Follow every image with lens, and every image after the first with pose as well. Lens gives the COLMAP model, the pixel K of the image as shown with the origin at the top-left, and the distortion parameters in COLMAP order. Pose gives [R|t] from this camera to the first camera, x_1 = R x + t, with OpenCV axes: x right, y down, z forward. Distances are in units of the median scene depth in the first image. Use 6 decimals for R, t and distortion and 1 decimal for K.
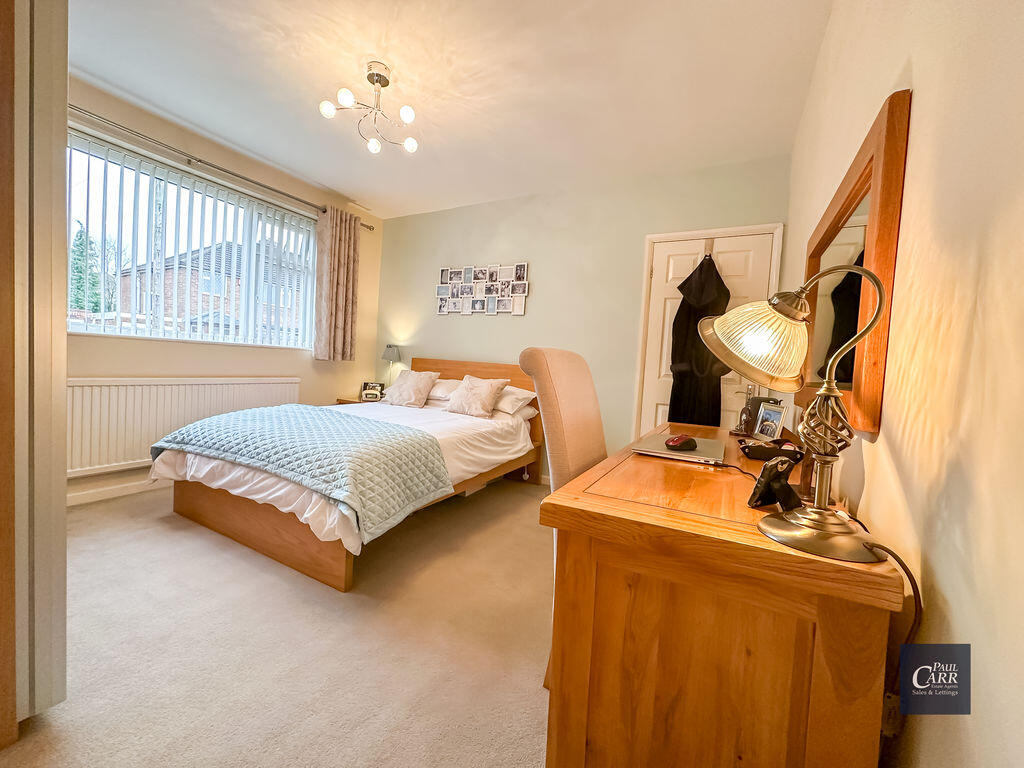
lens RADIAL K [[409.1, 0, 512.2], [0, 409.1, 382.3], [0, 0, 1]] dist [-0.001618, -0.000041]
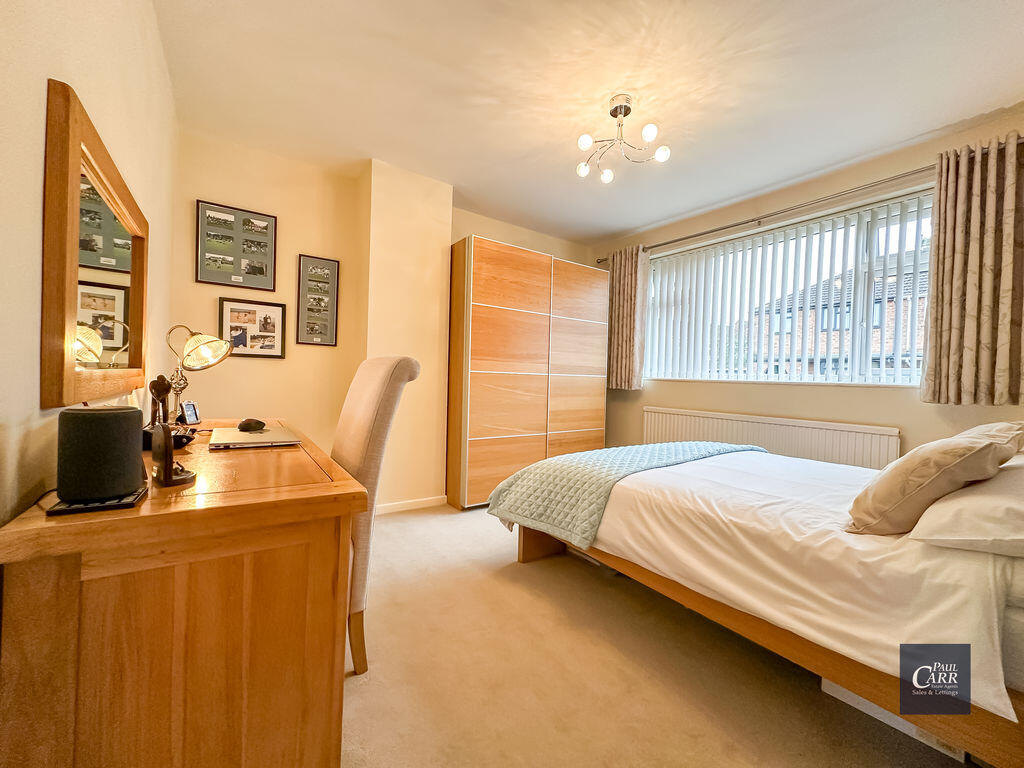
lens RADIAL K [[409.1, 0, 512.2], [0, 409.1, 382.3], [0, 0, 1]] dist [-0.001618, -0.000041]
pose [[-0.449431, -0.065313, -0.890924, 0.844645], [-0.098839, 0.994836, -0.023070, -0.019152], [0.887830, 0.077690, -0.453566, 1.630620]]
